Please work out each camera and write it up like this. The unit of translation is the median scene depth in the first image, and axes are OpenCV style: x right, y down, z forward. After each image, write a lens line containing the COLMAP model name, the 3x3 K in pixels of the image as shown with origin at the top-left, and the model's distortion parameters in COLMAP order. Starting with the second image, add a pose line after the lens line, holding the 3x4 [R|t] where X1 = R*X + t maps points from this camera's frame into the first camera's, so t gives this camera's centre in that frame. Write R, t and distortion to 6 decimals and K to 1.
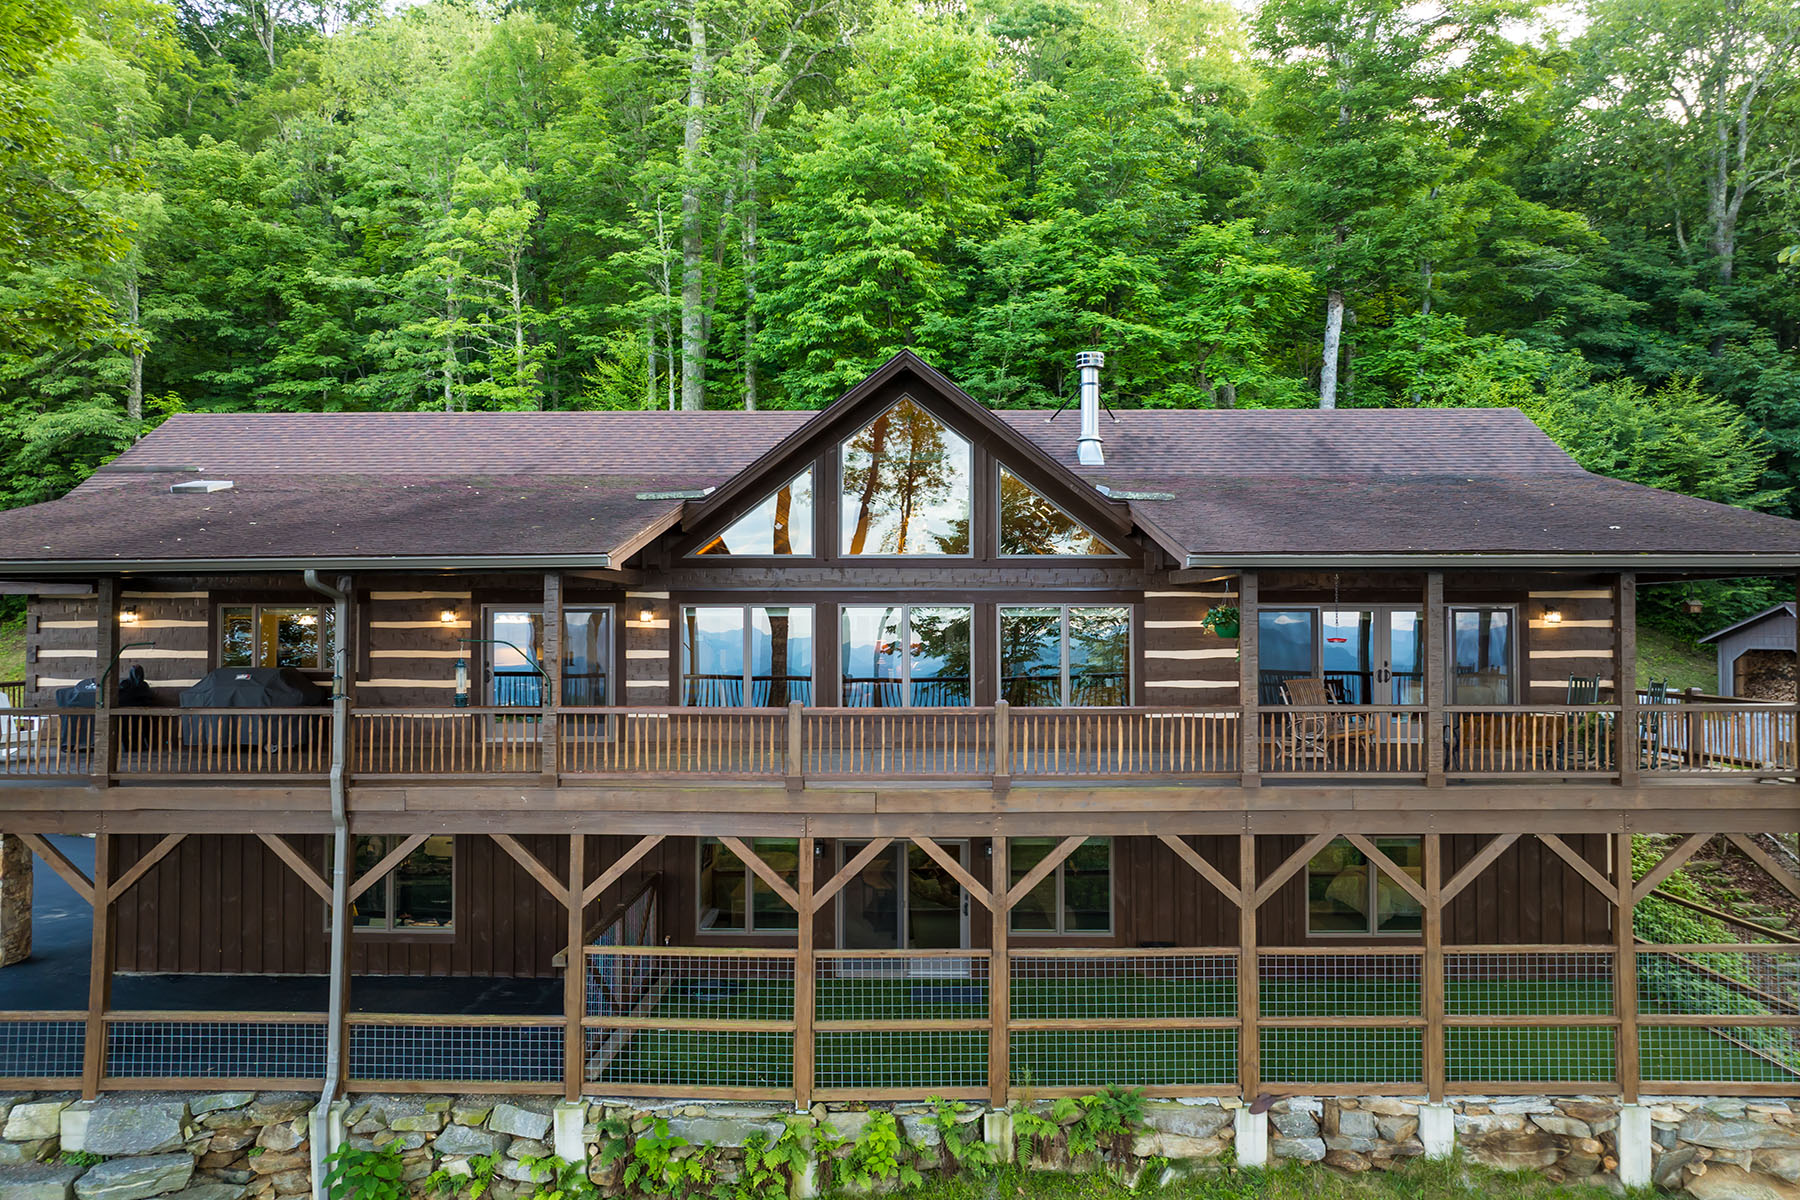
lens RADIAL K [[1414.9, 0, 902.6], [0, 1414.9, 700.9], [0, 0, 1]] dist [-0.011767, -0.002390]
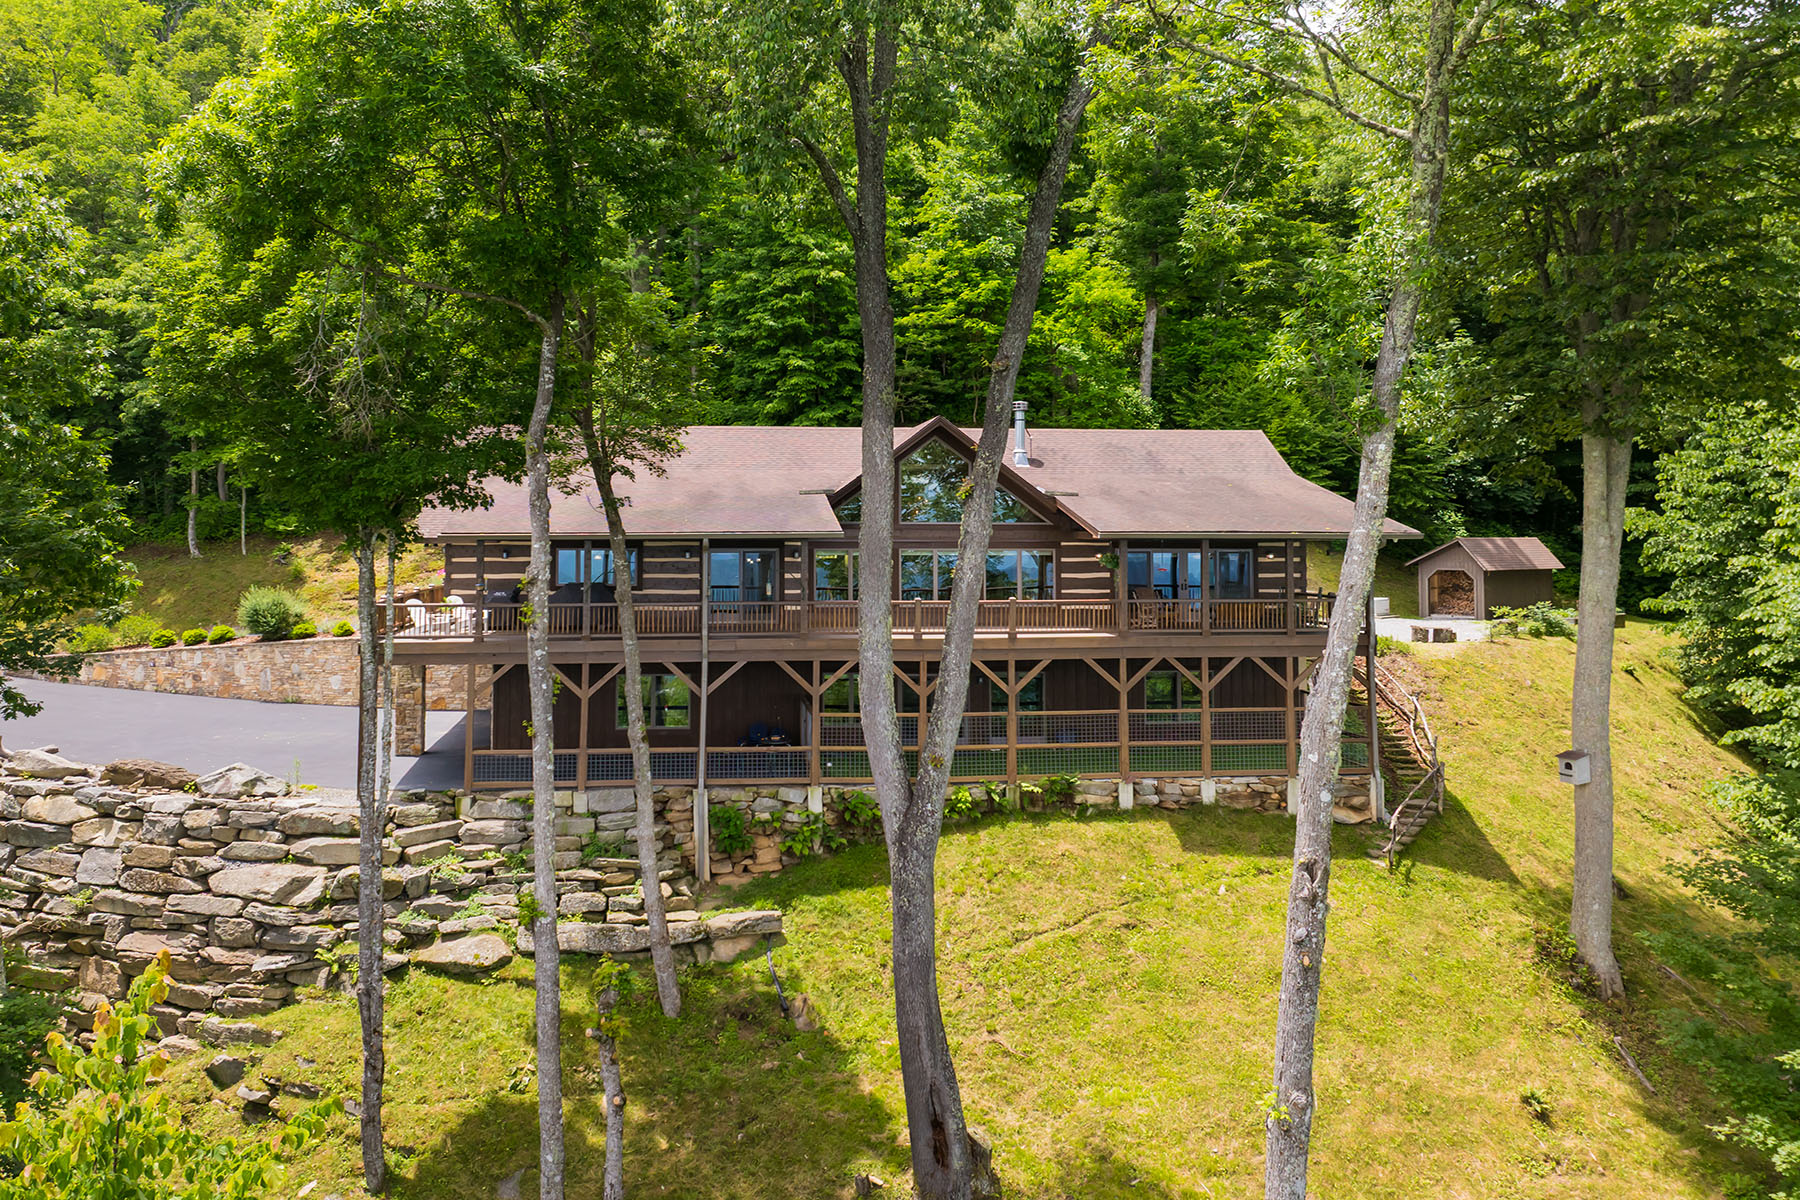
lens RADIAL K [[1313.7, 0, 900.0], [0, 1313.7, 600.0], [0, 0, 1]] dist [0.001528, -0.056503]
pose [[0.993908, -0.003402, 0.110157, -0.322617], [0.004759, 0.999916, -0.012065, 0.027320], [-0.110107, 0.012516, 0.993841, -0.984710]]
